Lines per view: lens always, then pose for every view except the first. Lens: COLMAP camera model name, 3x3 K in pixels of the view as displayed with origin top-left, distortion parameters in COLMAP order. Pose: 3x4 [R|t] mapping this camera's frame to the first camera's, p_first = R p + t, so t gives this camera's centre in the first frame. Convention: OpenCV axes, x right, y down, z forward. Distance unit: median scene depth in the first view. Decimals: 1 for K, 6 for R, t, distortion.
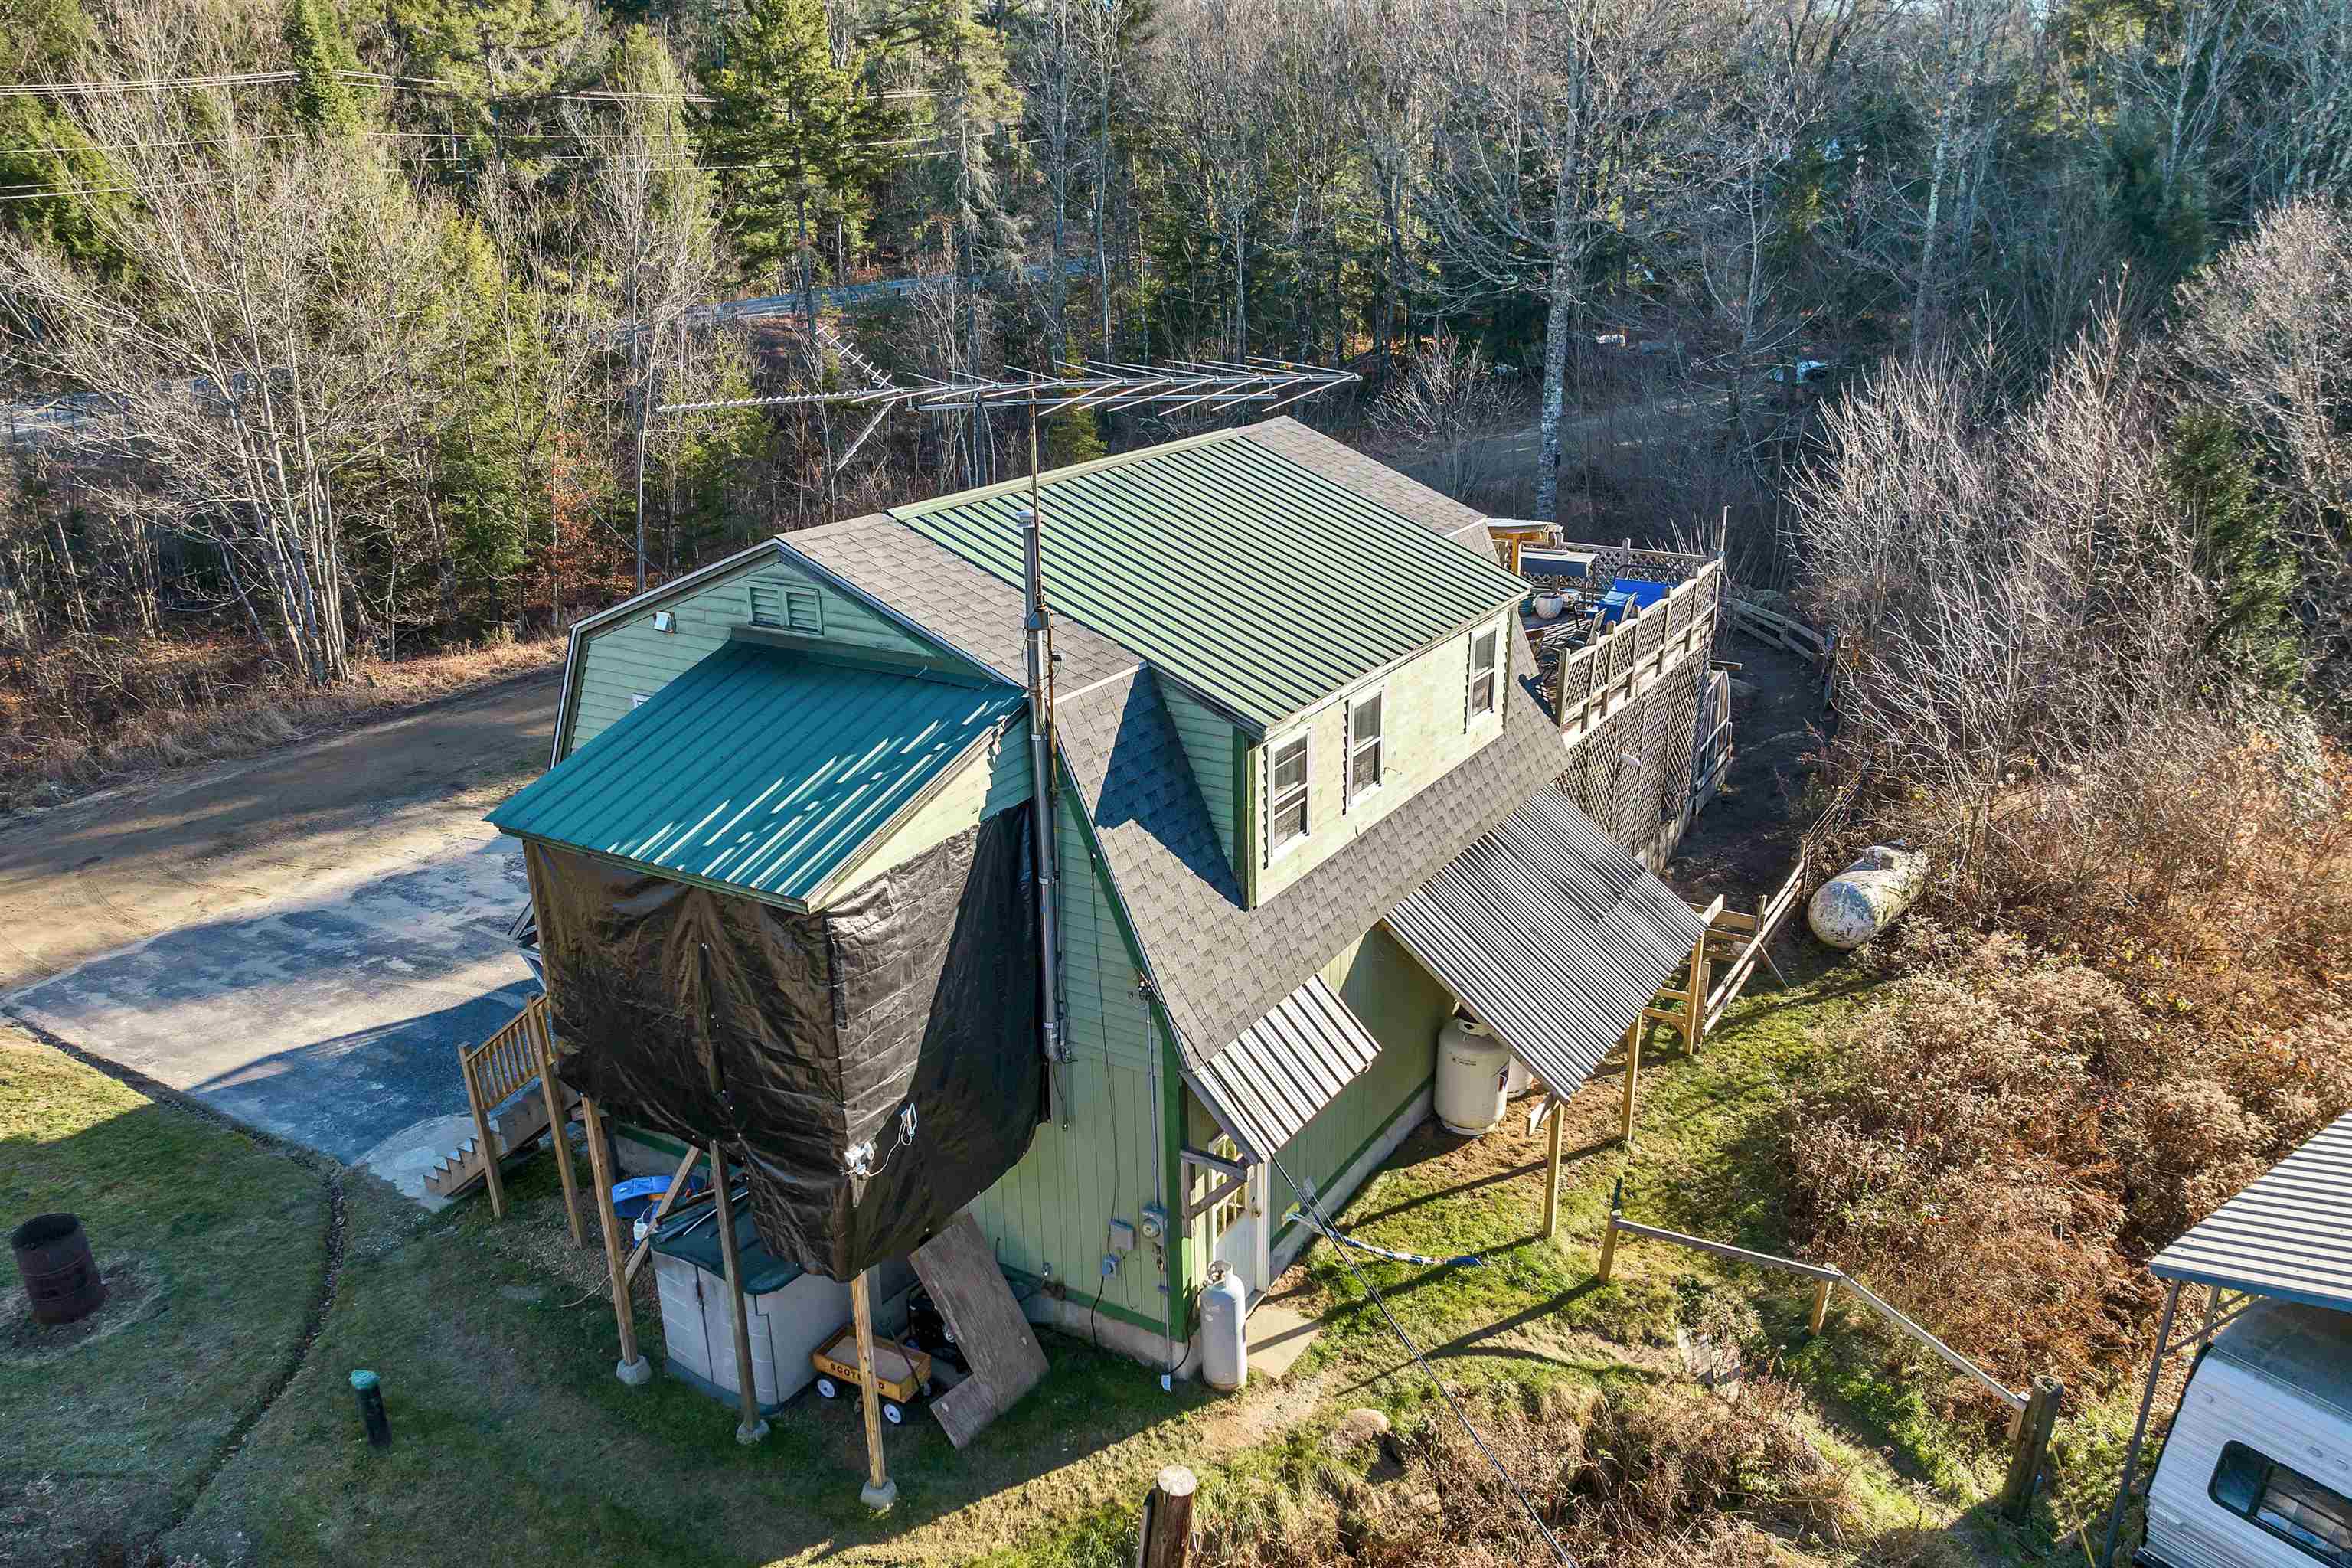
lens RADIAL K [[1719.3, 0, 1181.5], [0, 1719.3, 905.2], [0, 0, 1]] dist [-0.013071, -0.005171]
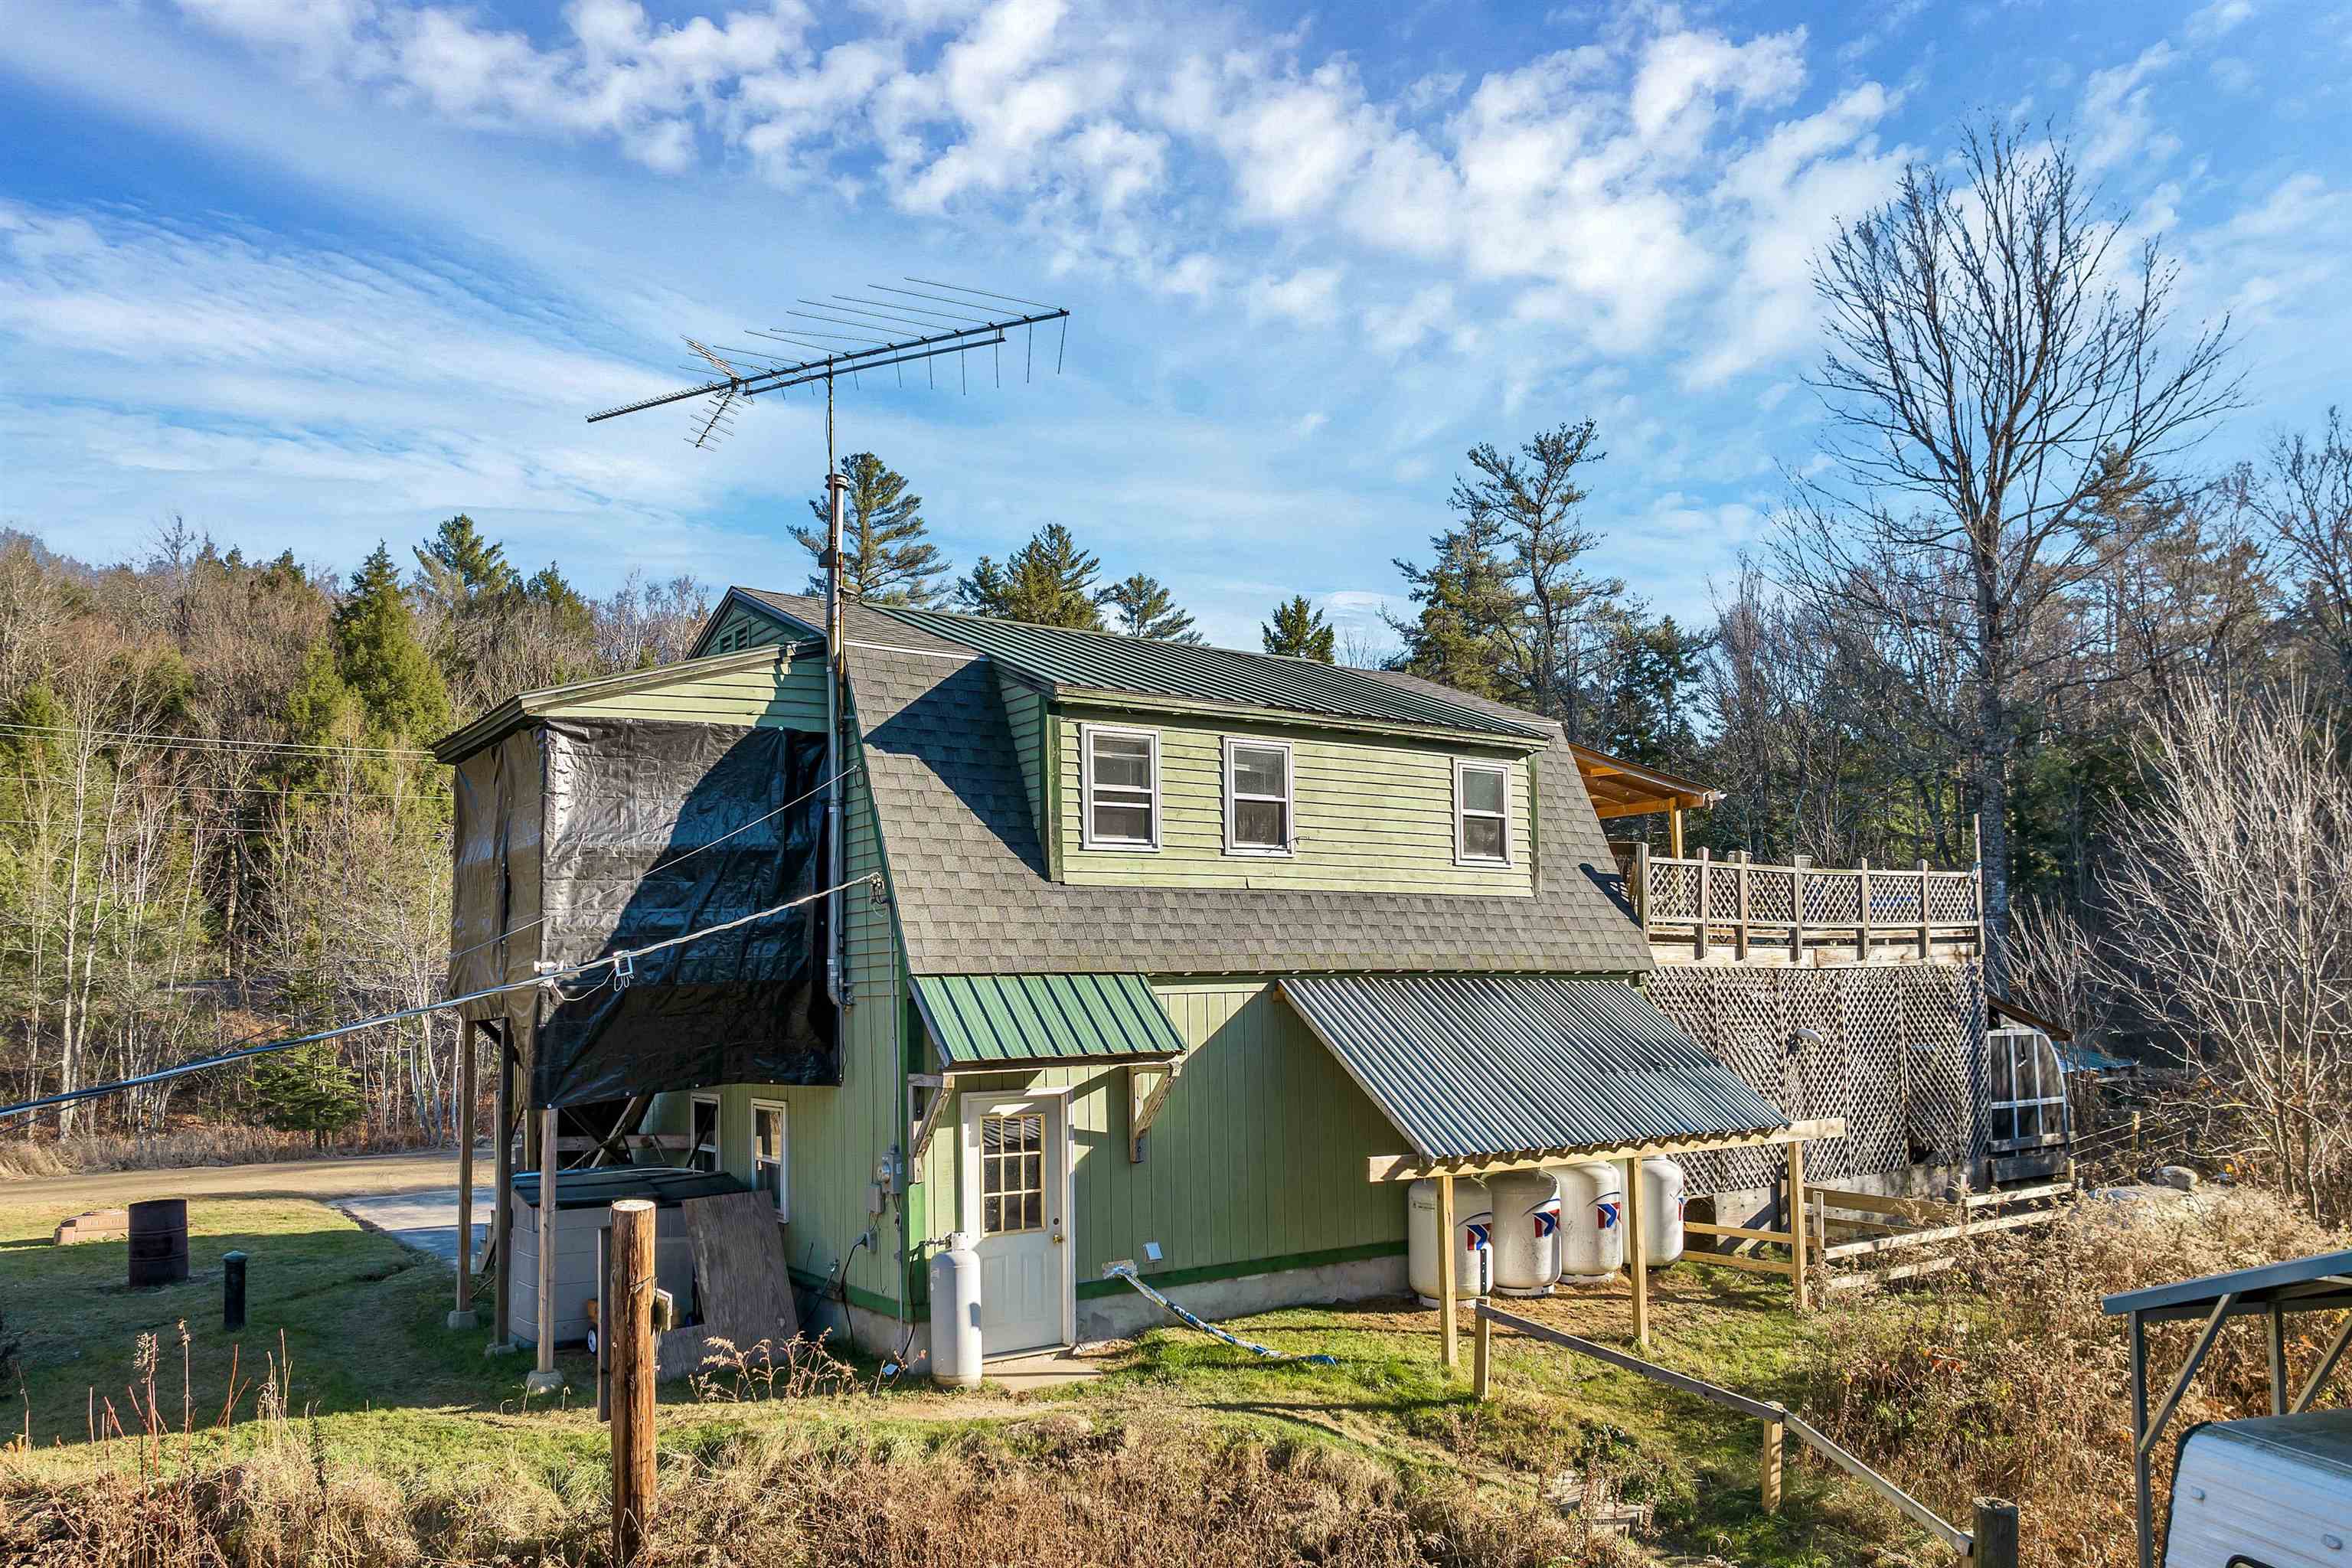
lens RADIAL K [[1717.8, 0, 1167.7], [0, 1717.8, 903.9], [0, 0, 1]] dist [0.024250, -0.071024]
pose [[0.911821, -0.023472, -0.409917, 0.489580], [-0.157887, 0.901555, -0.402827, 0.390254], [0.379019, 0.432027, 0.818351, 0.207983]]
